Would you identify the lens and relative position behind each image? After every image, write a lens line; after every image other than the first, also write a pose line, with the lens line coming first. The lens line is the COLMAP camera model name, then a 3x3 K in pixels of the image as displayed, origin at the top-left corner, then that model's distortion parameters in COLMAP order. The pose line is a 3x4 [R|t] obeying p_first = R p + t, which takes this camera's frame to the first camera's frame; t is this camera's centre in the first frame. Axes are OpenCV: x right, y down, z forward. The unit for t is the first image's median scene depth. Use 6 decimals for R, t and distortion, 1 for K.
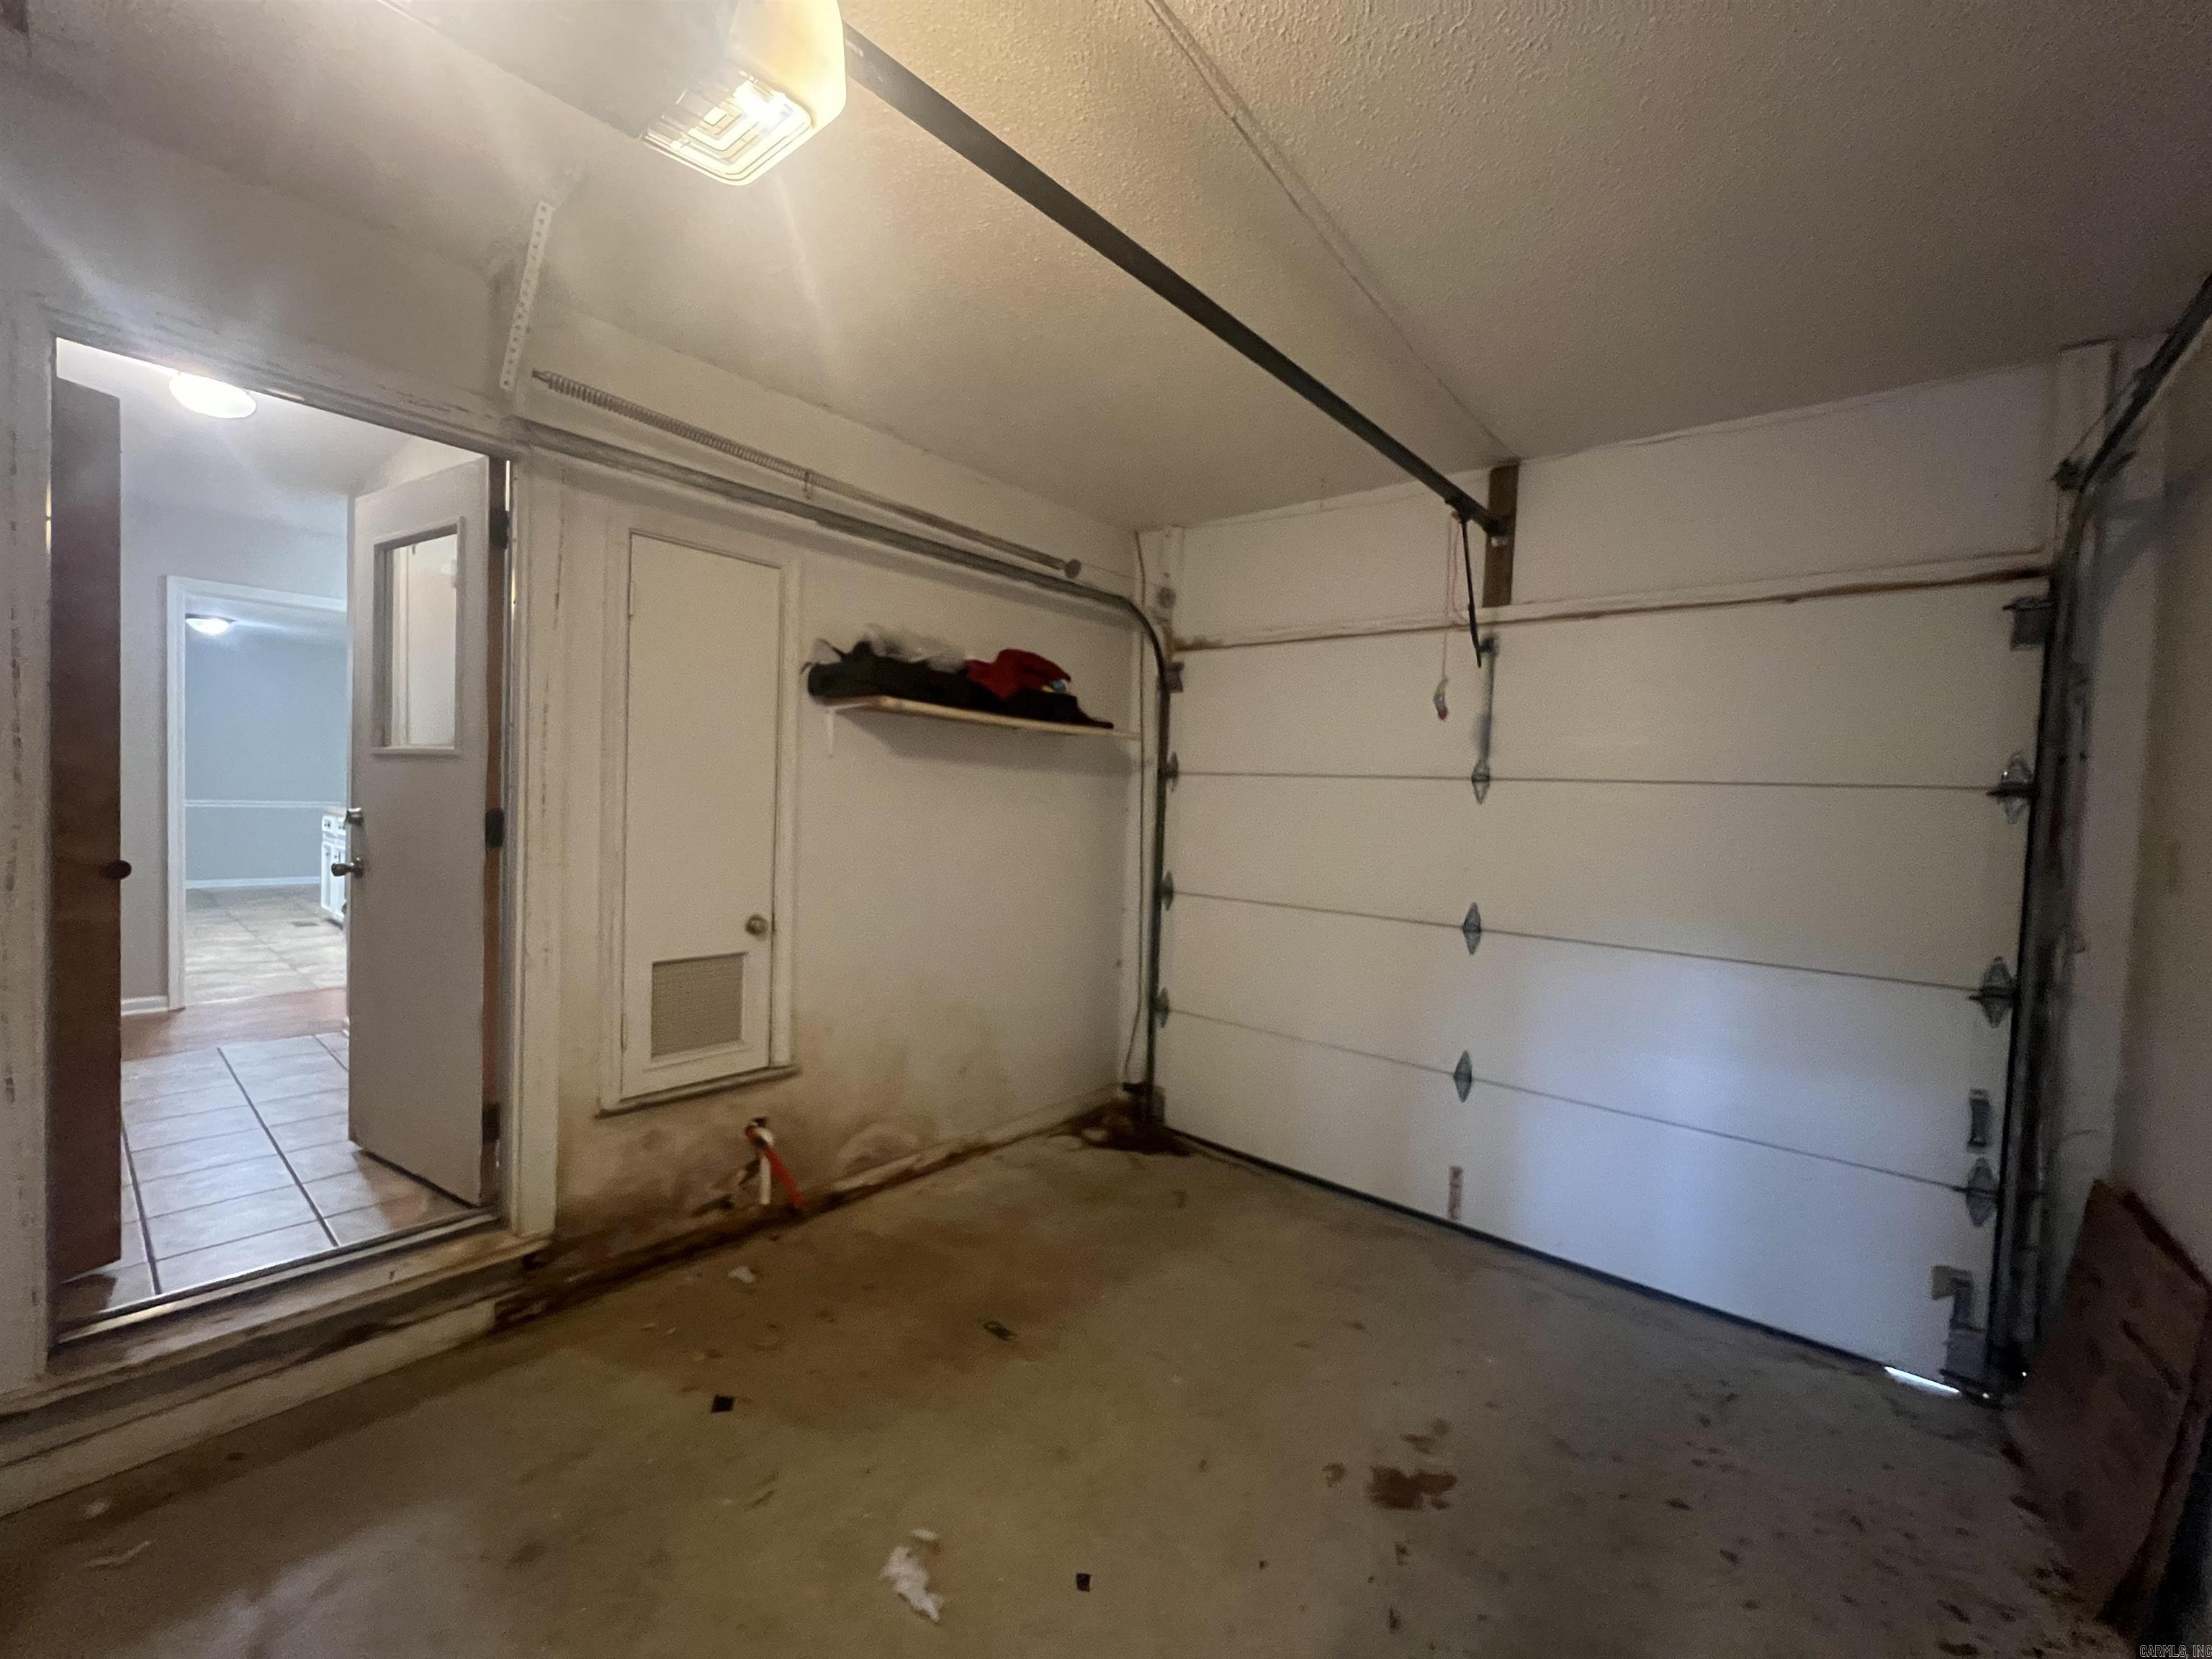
lens RADIAL K [[884.7, 0, 1106.0], [0, 884.7, 829.5], [0, 0, 1]] dist [0.000672, 0.000217]
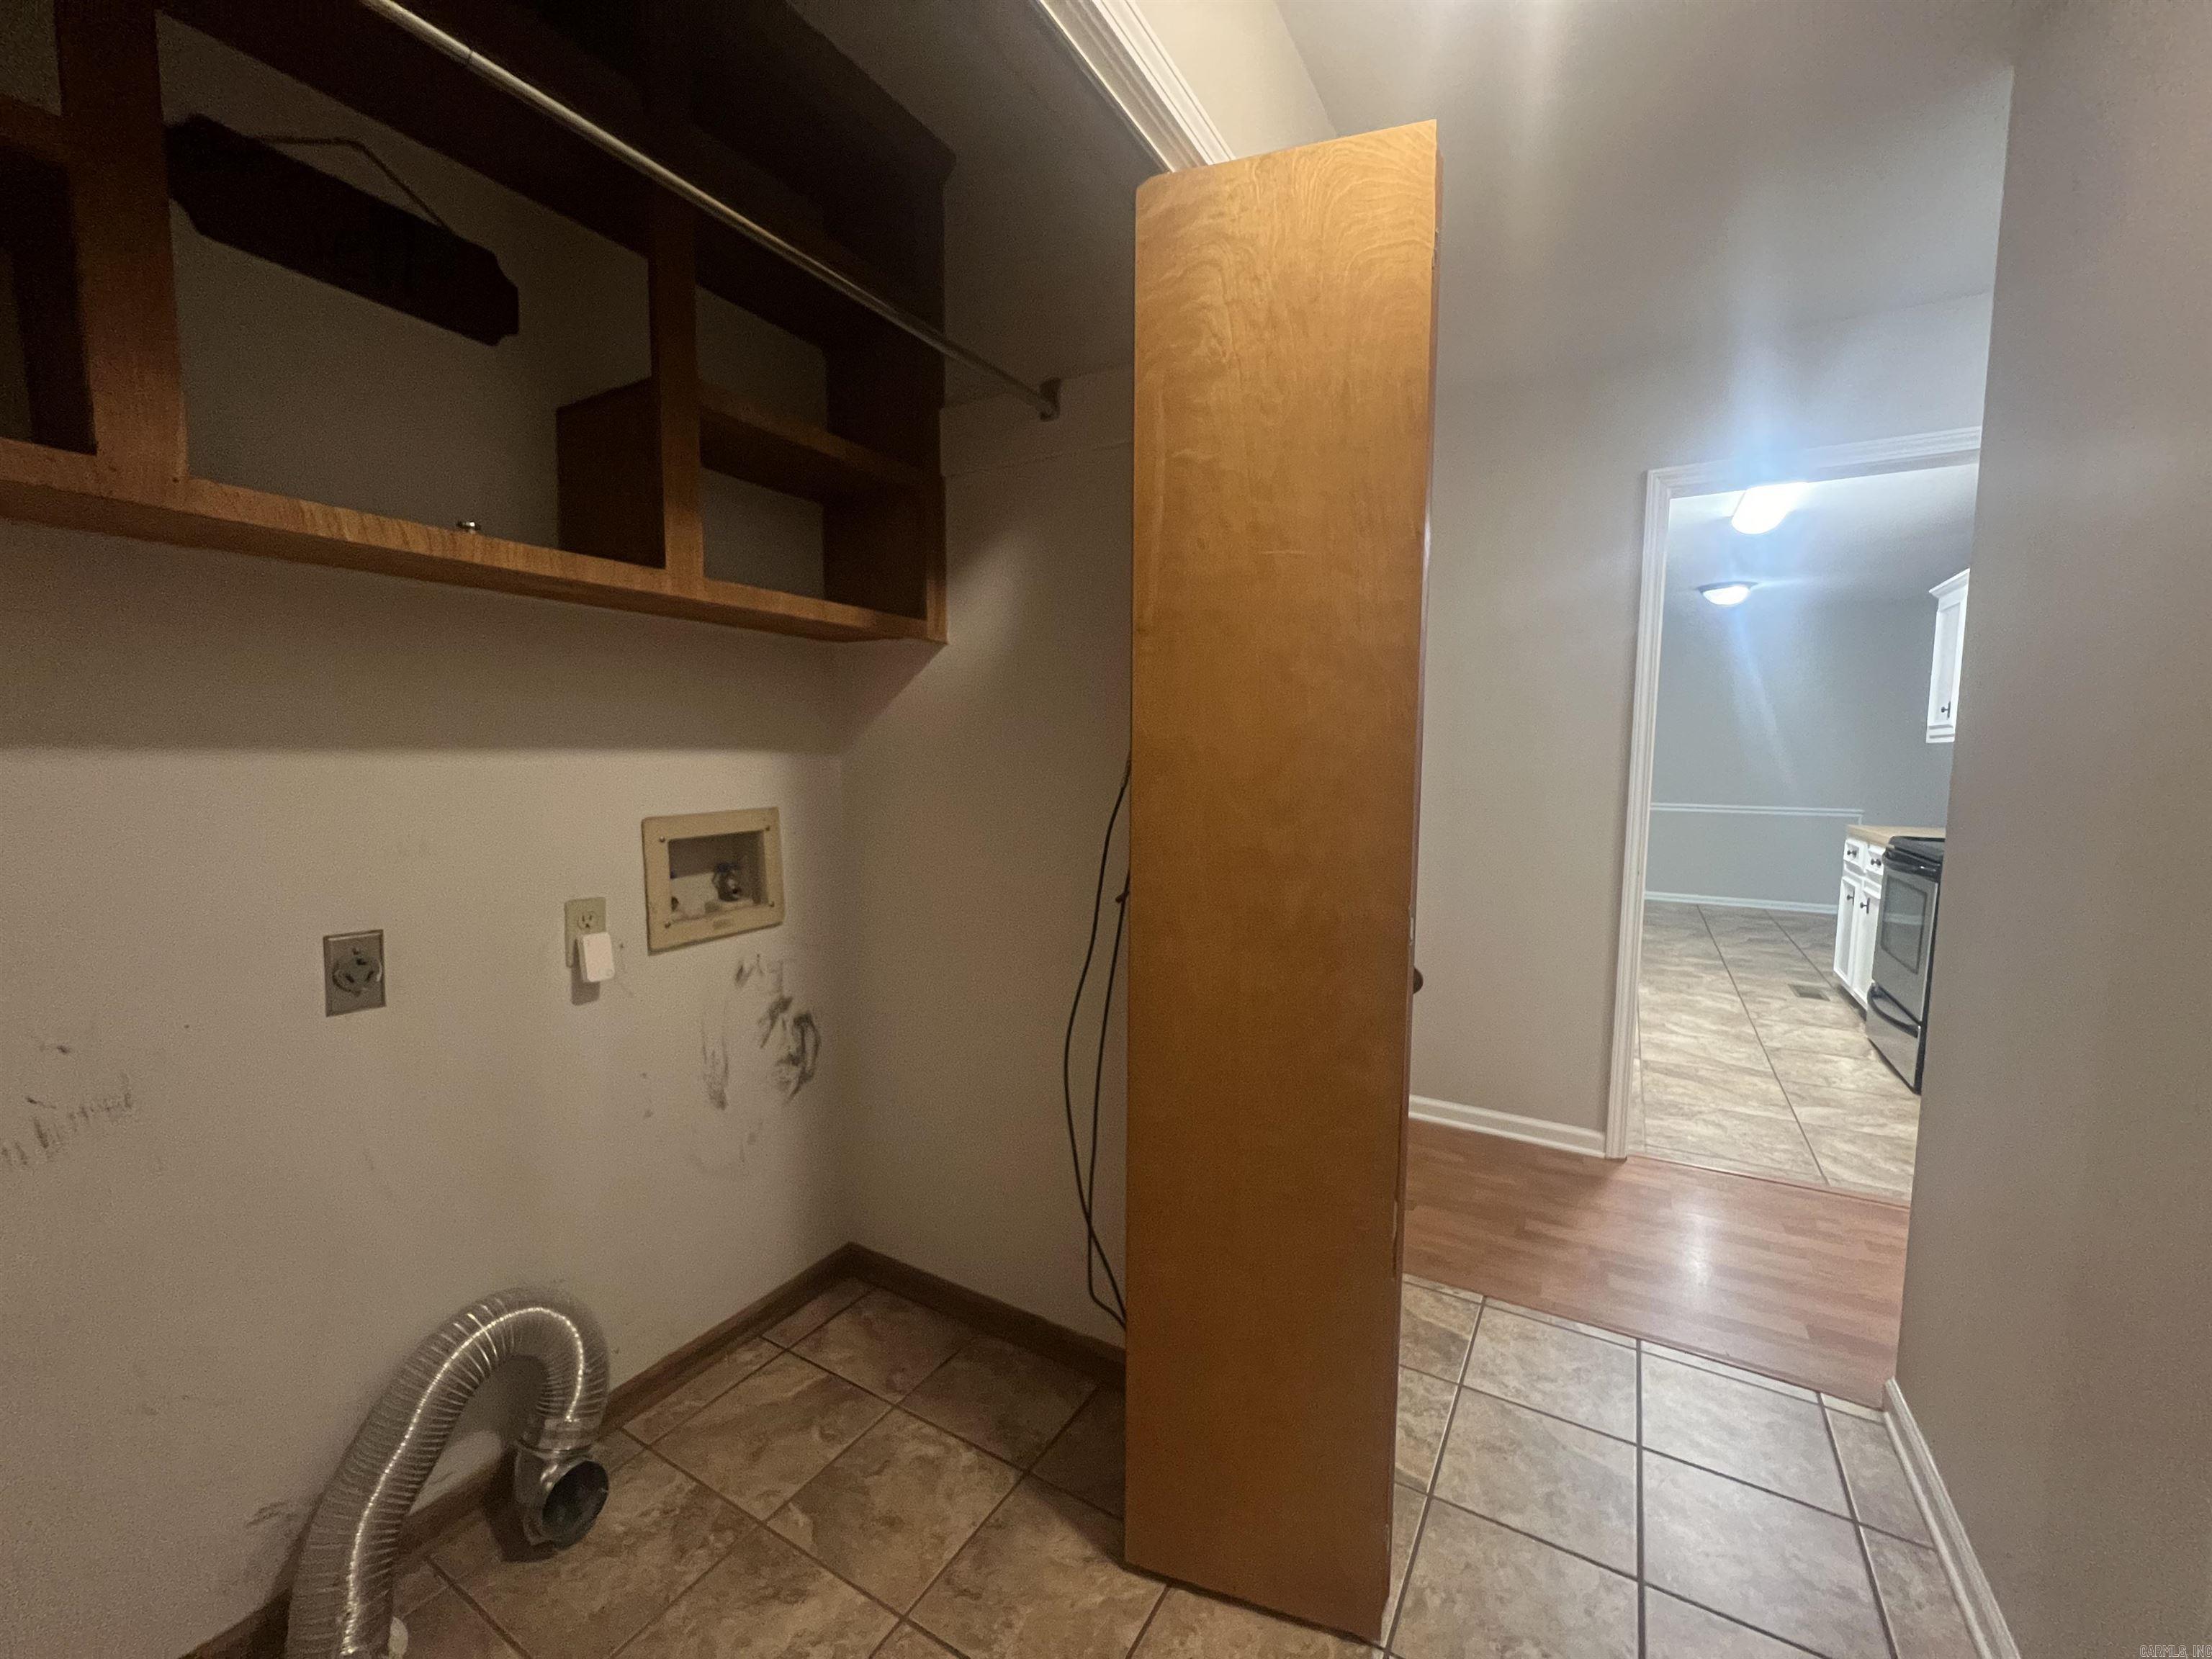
lens RADIAL K [[884.7, 0, 1106.0], [0, 884.7, 829.5], [0, 0, 1]] dist [0.000672, 0.000217]
pose [[0.164809, 0.053925, -0.984850, -0.325071], [-0.044944, 0.997878, 0.047117, -0.029618], [0.985301, 0.036498, 0.166883, 0.343195]]
